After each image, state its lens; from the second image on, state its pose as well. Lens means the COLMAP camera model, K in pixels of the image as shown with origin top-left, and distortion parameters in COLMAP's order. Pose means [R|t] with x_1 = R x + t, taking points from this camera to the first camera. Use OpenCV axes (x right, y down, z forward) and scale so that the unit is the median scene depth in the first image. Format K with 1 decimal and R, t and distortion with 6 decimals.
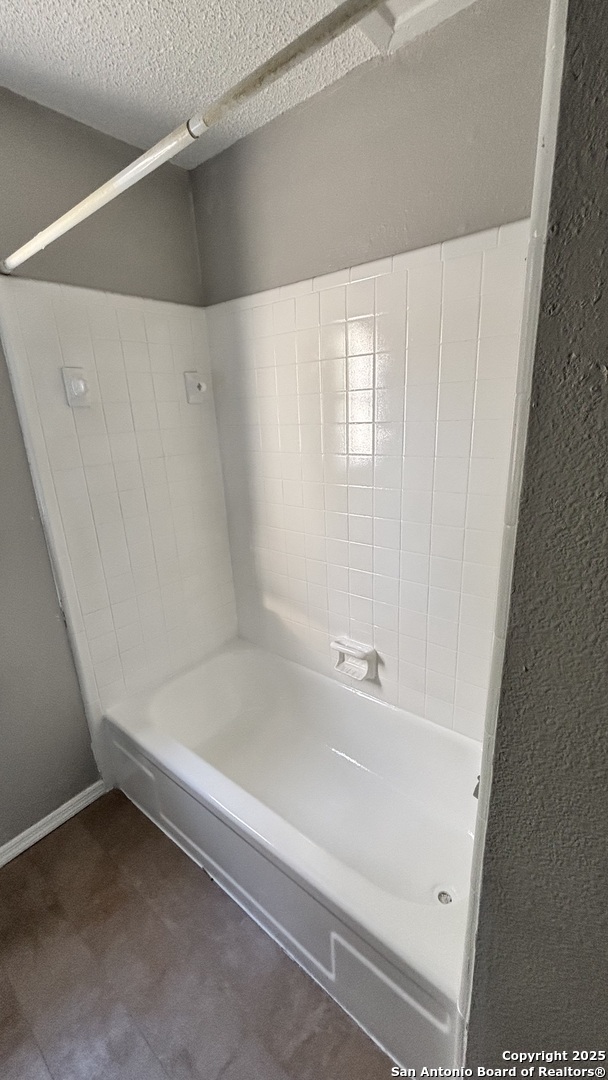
lens RADIAL K [[434.7, 0, 305.6], [0, 434.7, 539.8], [0, 0, 1]] dist [0.001285, 0.000369]
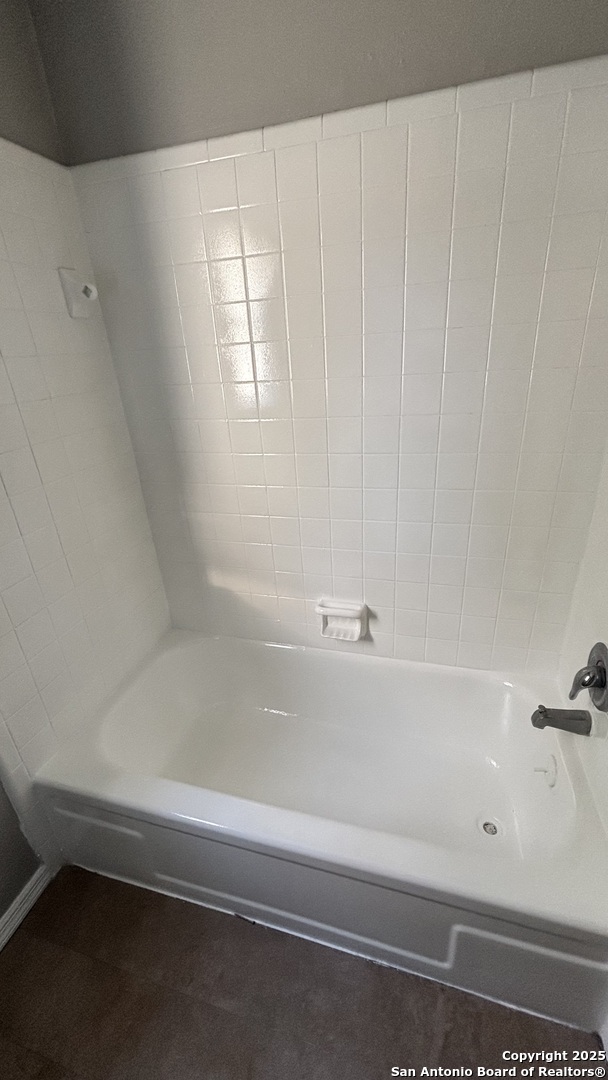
lens RADIAL K [[434.7, 0, 303.6], [0, 434.7, 539.4], [0, 0, 1]] dist [0.001285, 0.000369]
pose [[0.918794, -0.168760, 0.356844, -0.251419], [0.132966, 0.983489, 0.122758, -0.006420], [-0.371668, -0.065341, 0.926063, 0.220921]]
